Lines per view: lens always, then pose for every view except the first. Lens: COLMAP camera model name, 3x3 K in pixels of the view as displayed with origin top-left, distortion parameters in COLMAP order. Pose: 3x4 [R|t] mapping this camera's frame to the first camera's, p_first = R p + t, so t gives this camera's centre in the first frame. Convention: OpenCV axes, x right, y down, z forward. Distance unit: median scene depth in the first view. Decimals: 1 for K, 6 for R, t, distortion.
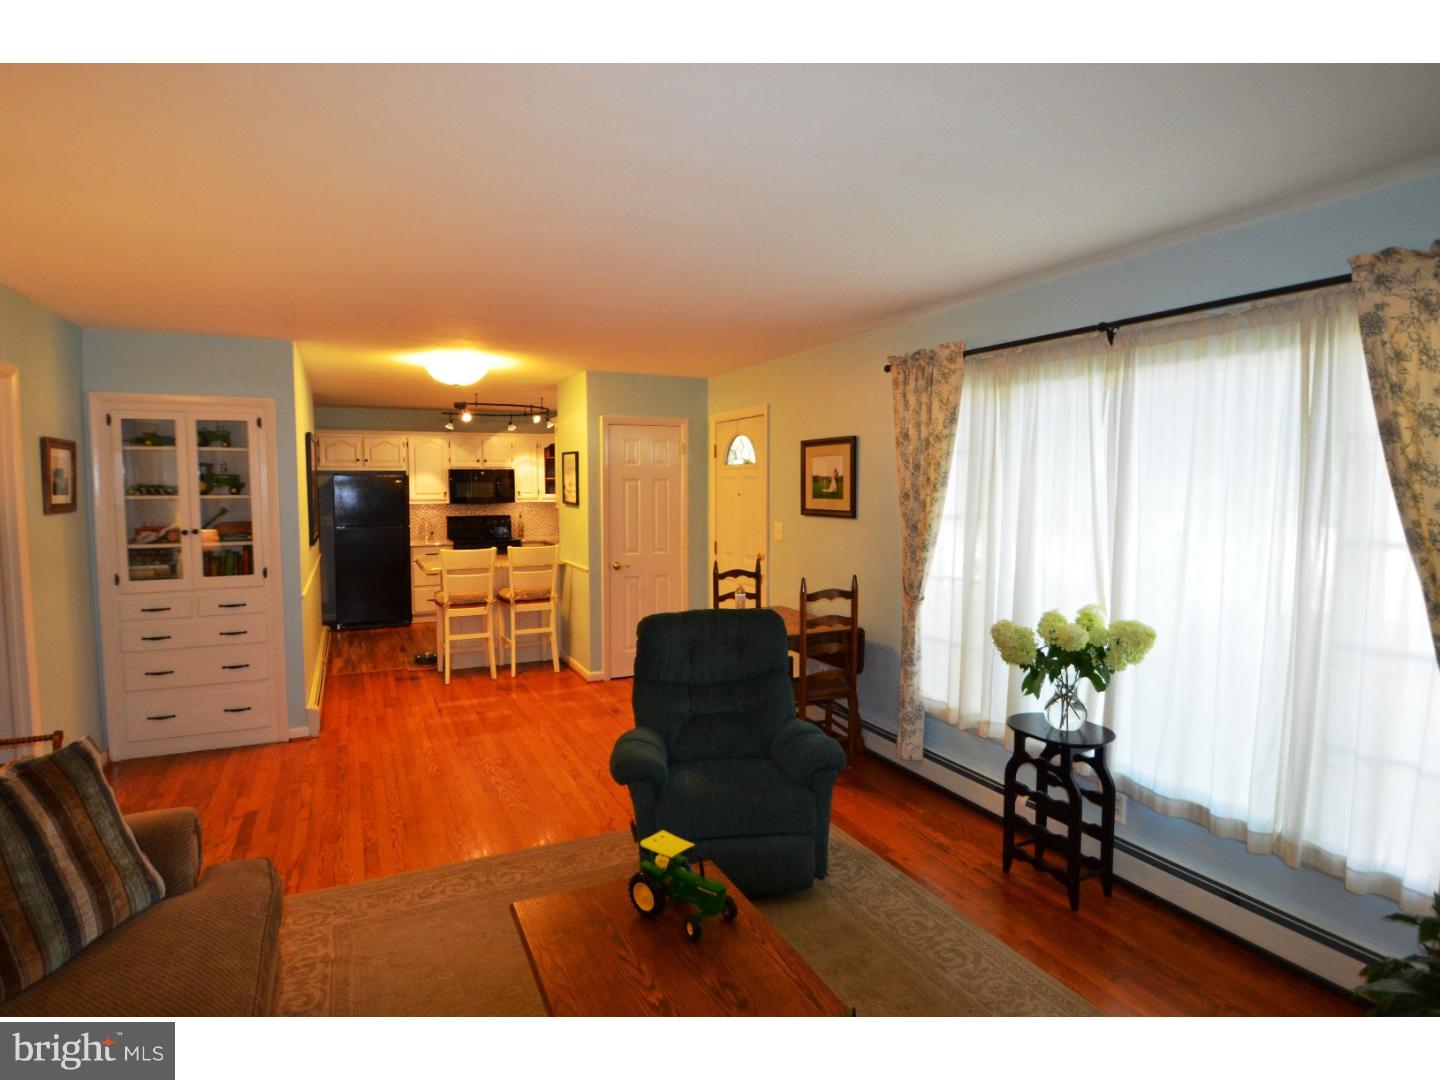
lens RADIAL K [[751.6, 0, 720.0], [0, 751.6, 540.0], [0, 0, 1]] dist [-0.001327, 0.000143]
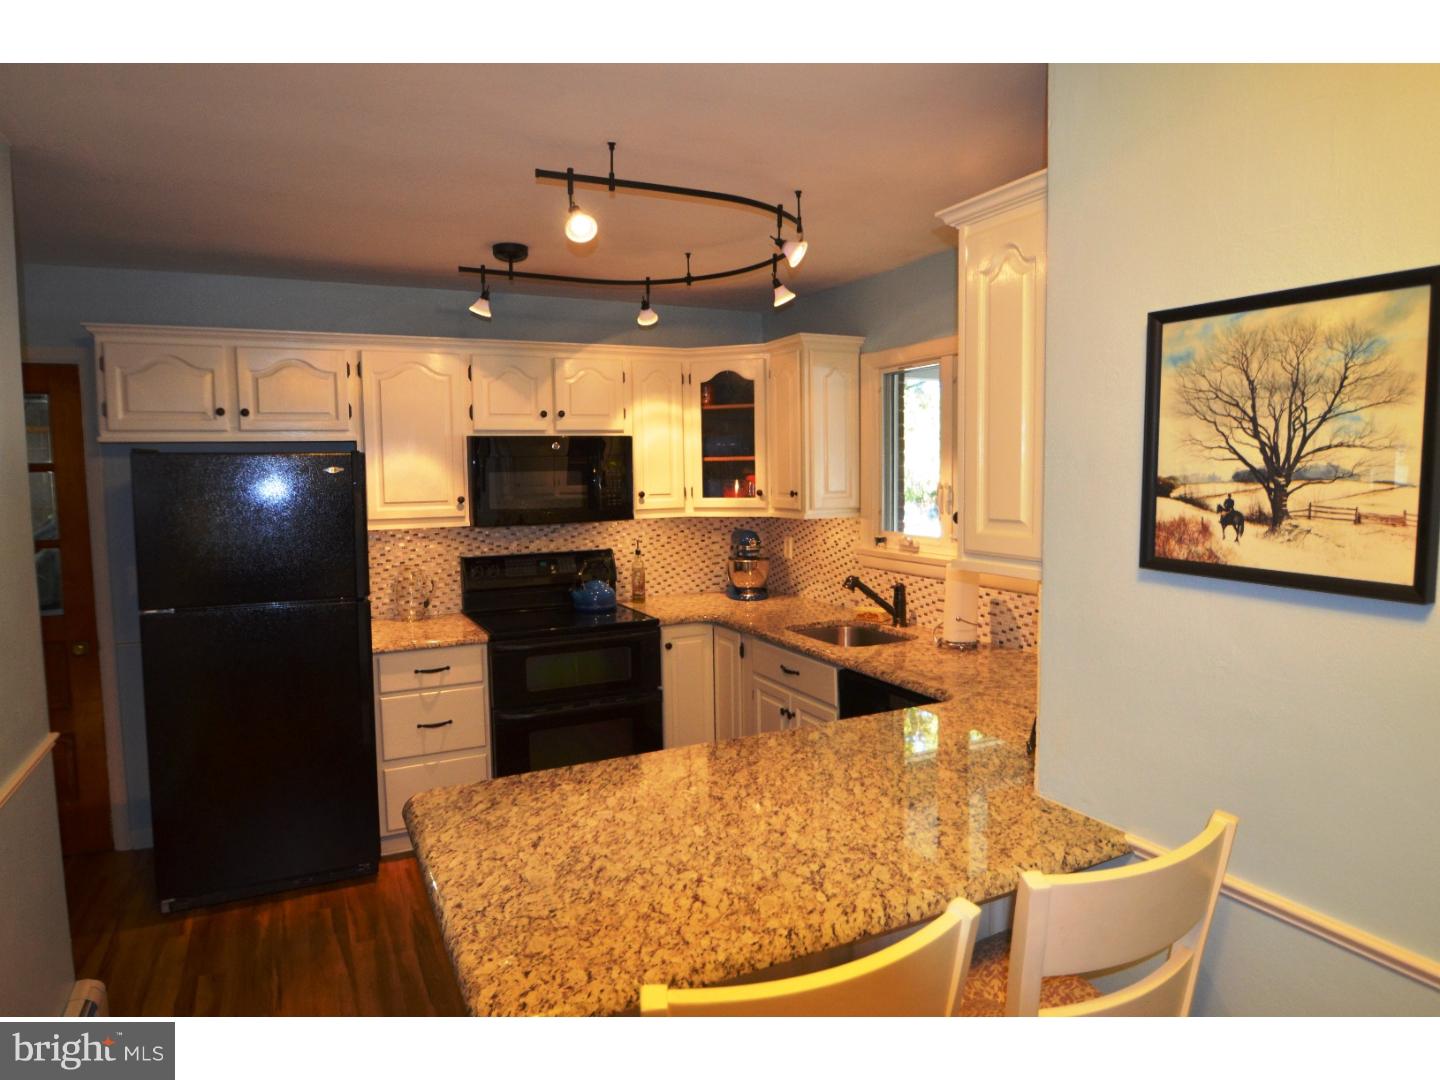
lens RADIAL K [[870.3, 0, 720.0], [0, 870.3, 540.0], [0, 0, 1]] dist [-0.000071, 0.000302]
pose [[0.999940, -0.010690, -0.002286, -0.225004], [0.010708, 0.999911, 0.007932, -0.042292], [0.002201, -0.007956, 0.999966, 0.538907]]
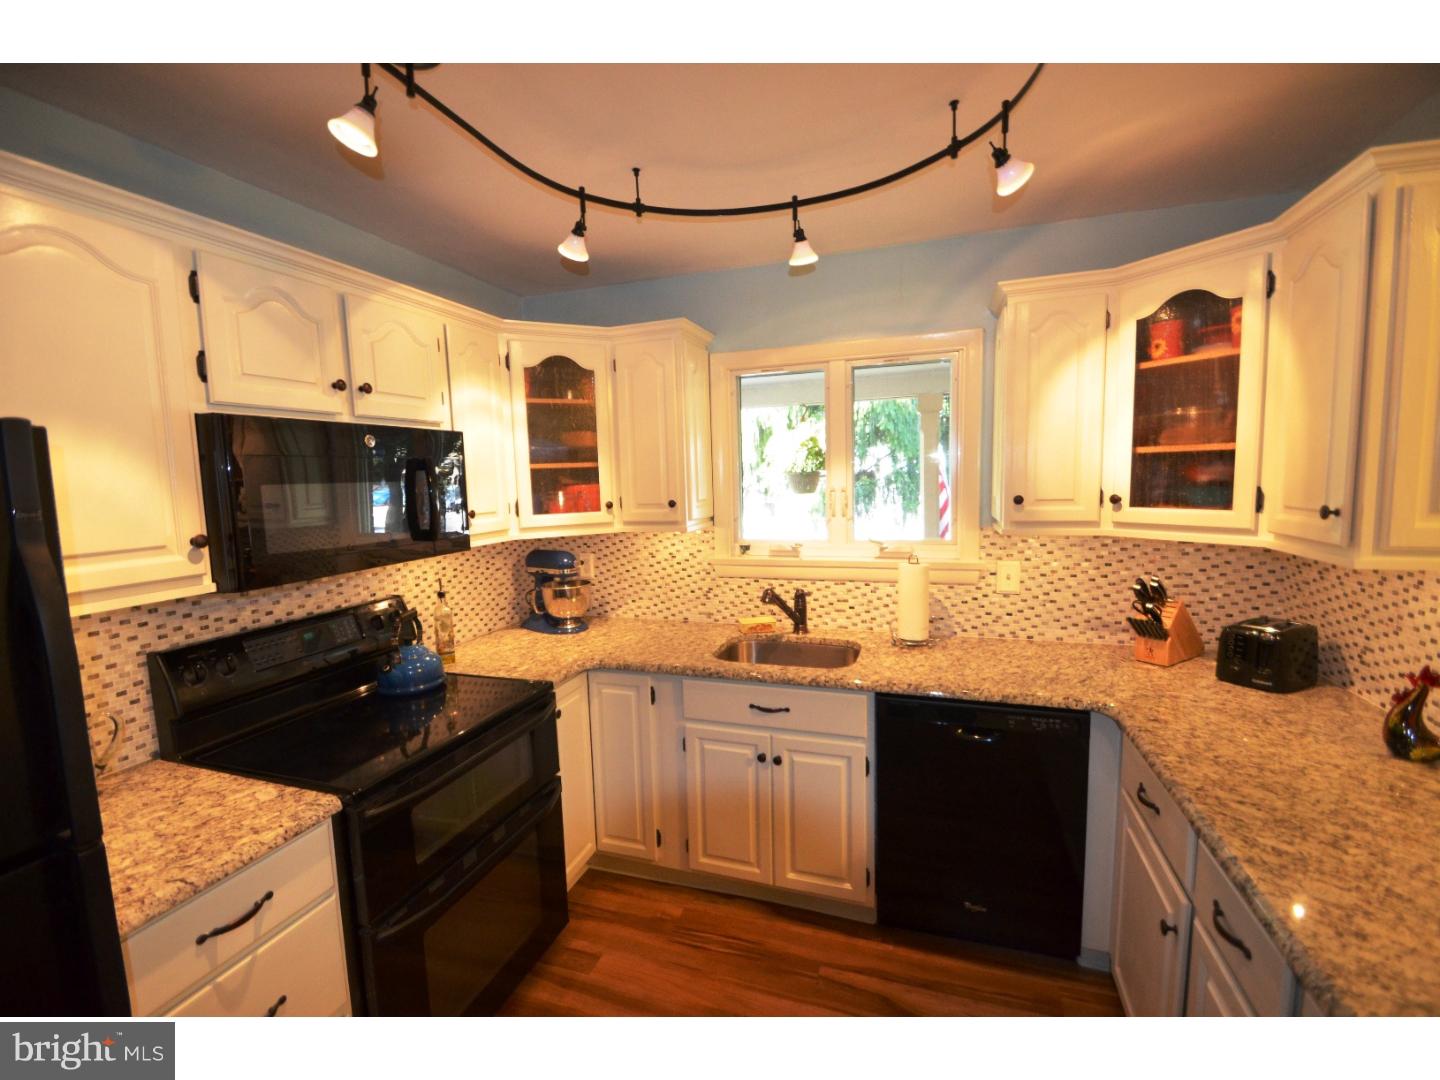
lens RADIAL K [[623.4, 0, 720.0], [0, 623.4, 540.0], [0, 0, 1]] dist [0.001970, -0.000793]
pose [[0.706610, -0.089941, 0.701864, -0.366589], [0.078229, 0.995738, 0.048842, -0.057511], [-0.703265, 0.020394, 0.710635, 0.764036]]
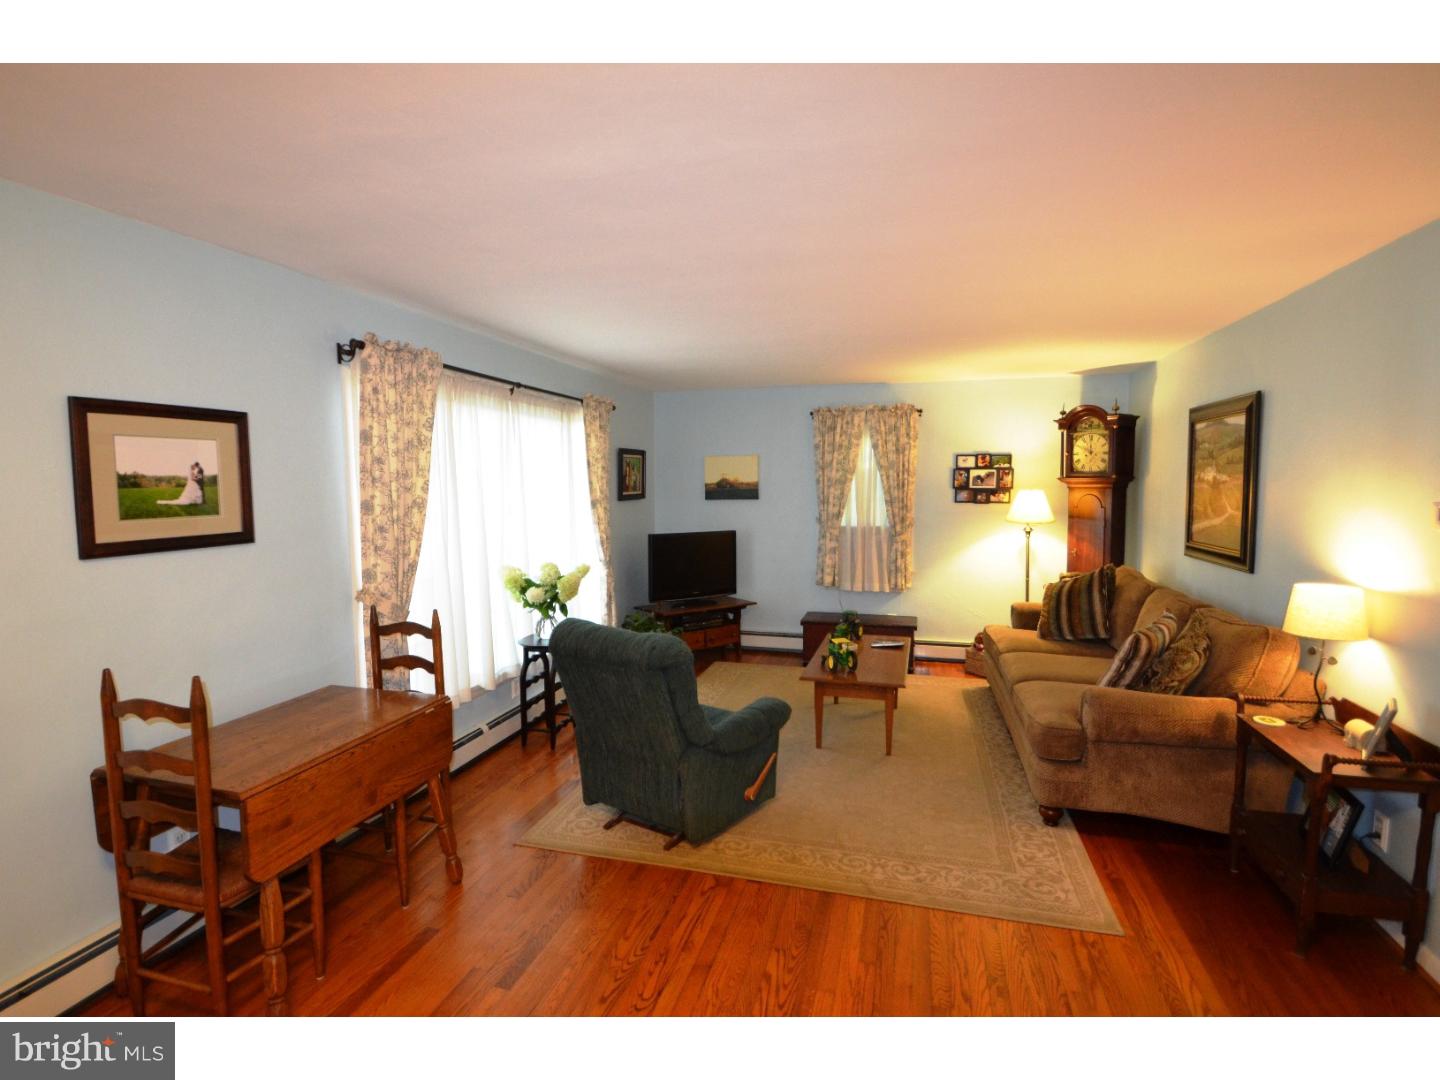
lens RADIAL K [[724.8, 0, 720.0], [0, 724.8, 540.0], [0, 0, 1]] dist [0.000036, -0.022428]
pose [[-0.746075, -0.045144, 0.664330, -1.624451], [0.062668, 0.988510, 0.137552, -0.279153], [-0.662907, 0.144256, -0.734674, 3.673123]]
